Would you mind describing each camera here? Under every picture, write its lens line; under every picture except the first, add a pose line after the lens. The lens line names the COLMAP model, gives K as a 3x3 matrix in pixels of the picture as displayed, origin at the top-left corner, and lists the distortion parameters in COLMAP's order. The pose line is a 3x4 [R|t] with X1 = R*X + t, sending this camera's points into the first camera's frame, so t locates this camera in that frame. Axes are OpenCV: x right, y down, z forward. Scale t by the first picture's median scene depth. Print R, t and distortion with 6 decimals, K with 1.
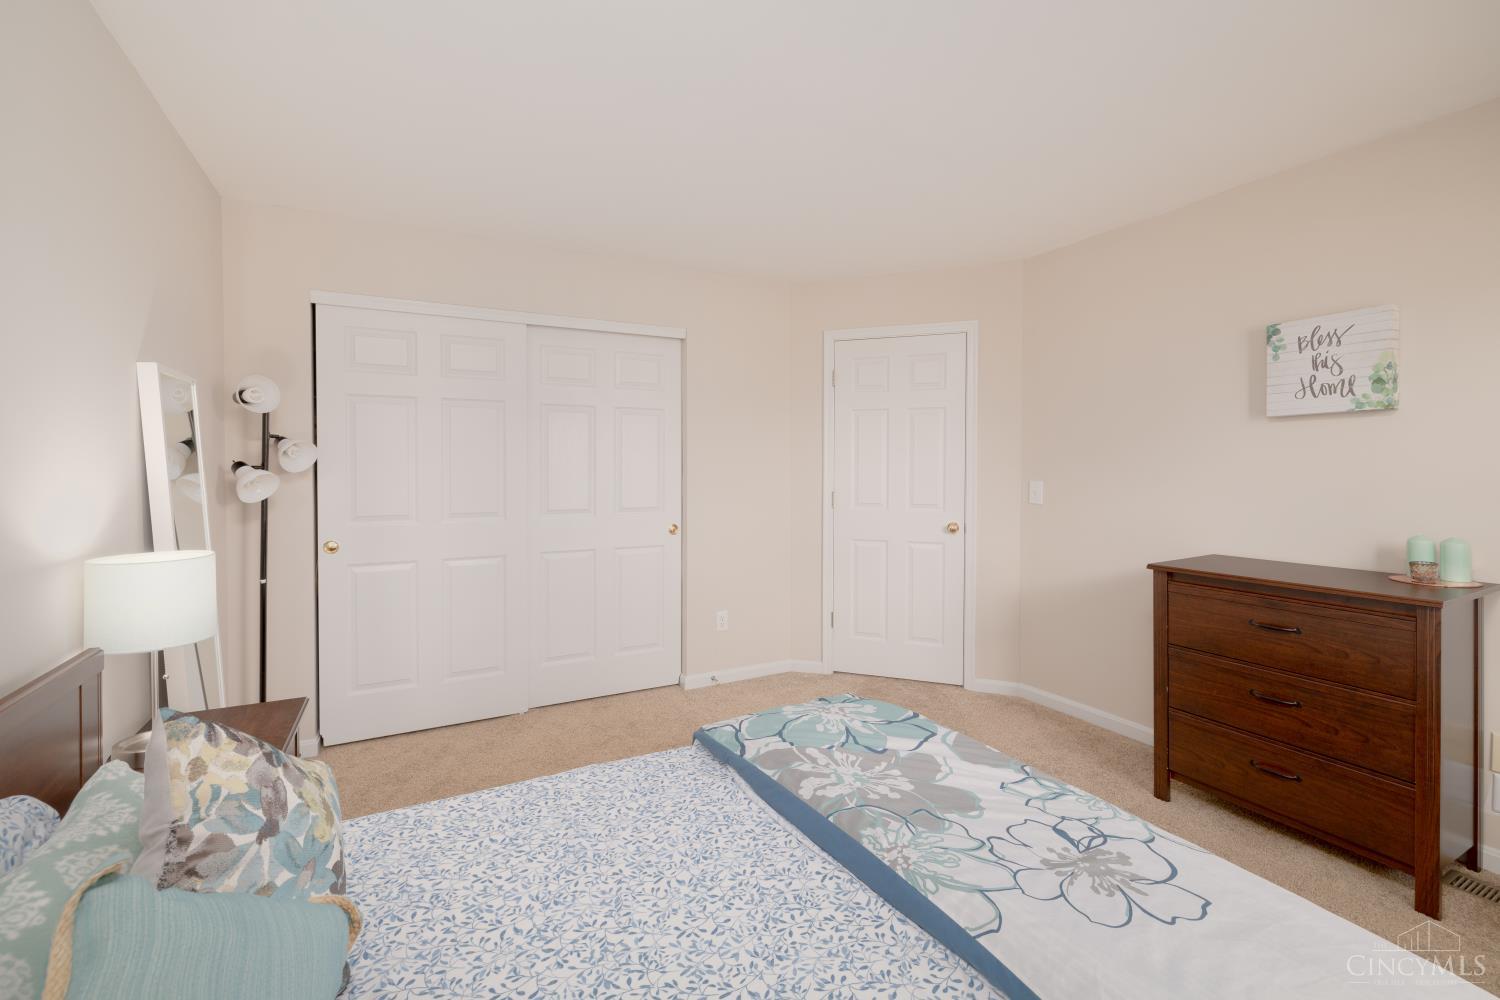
lens RADIAL K [[637.3, 0, 724.9], [0, 637.3, 474.5], [0, 0, 1]] dist [0.000055, 0.000232]
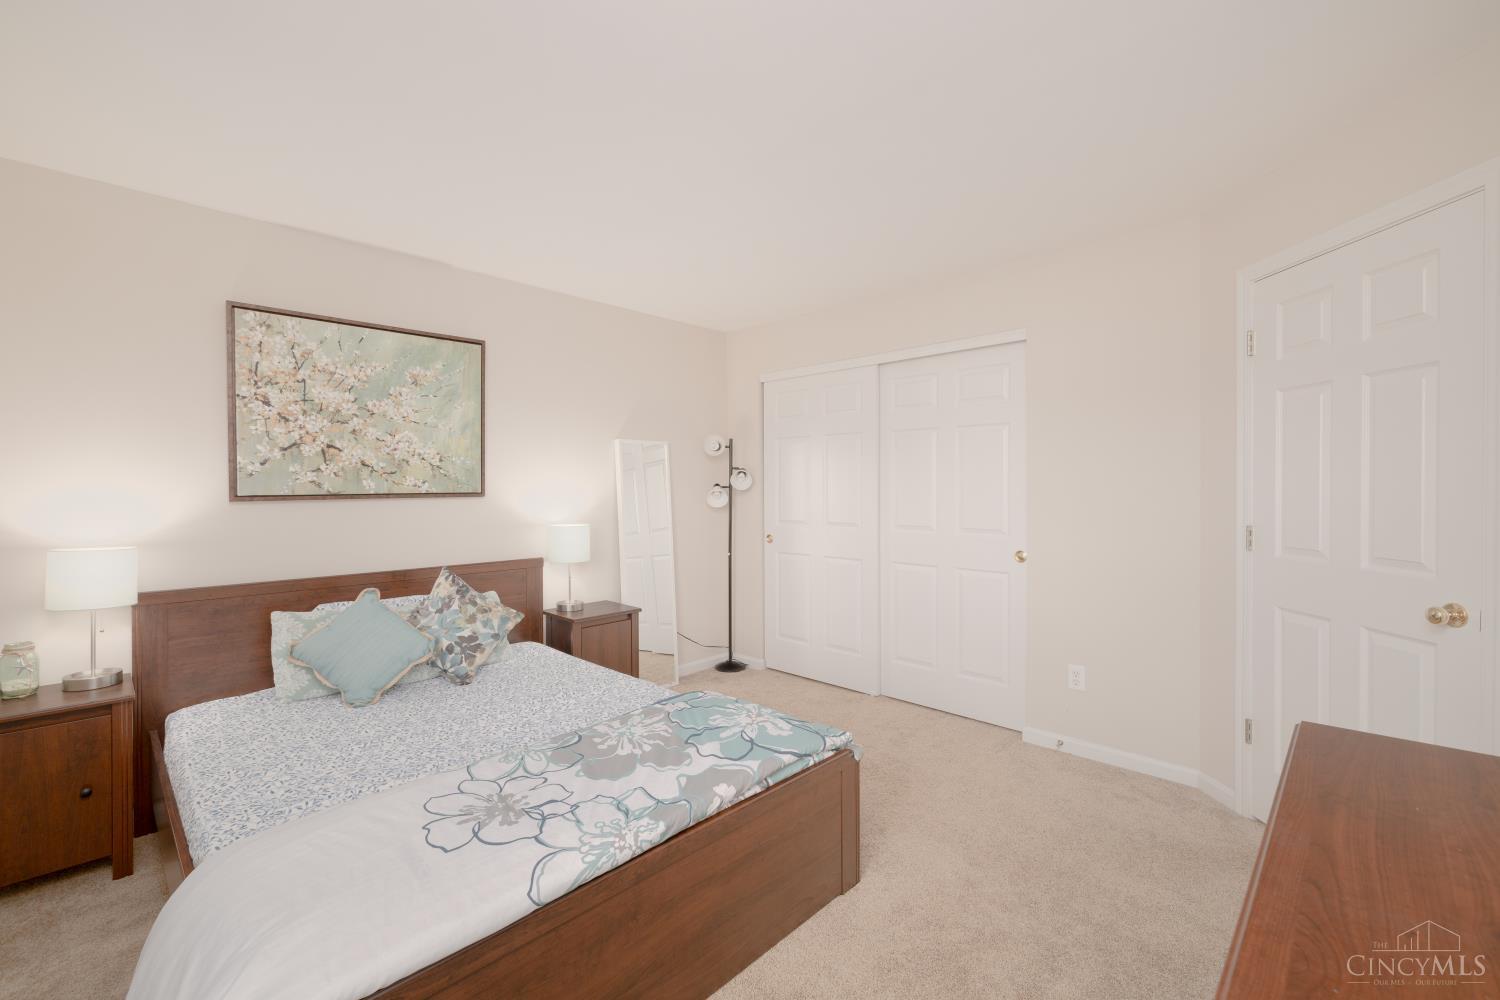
lens RADIAL K [[637.3, 0, 747.6], [0, 637.3, 491.0], [0, 0, 1]] dist [0.000055, 0.000232]
pose [[0.322000, 0.007296, -0.946711, 1.362918], [-0.009883, 0.999942, 0.004345, -0.012855], [0.946688, 0.007957, 0.322054, 0.752625]]
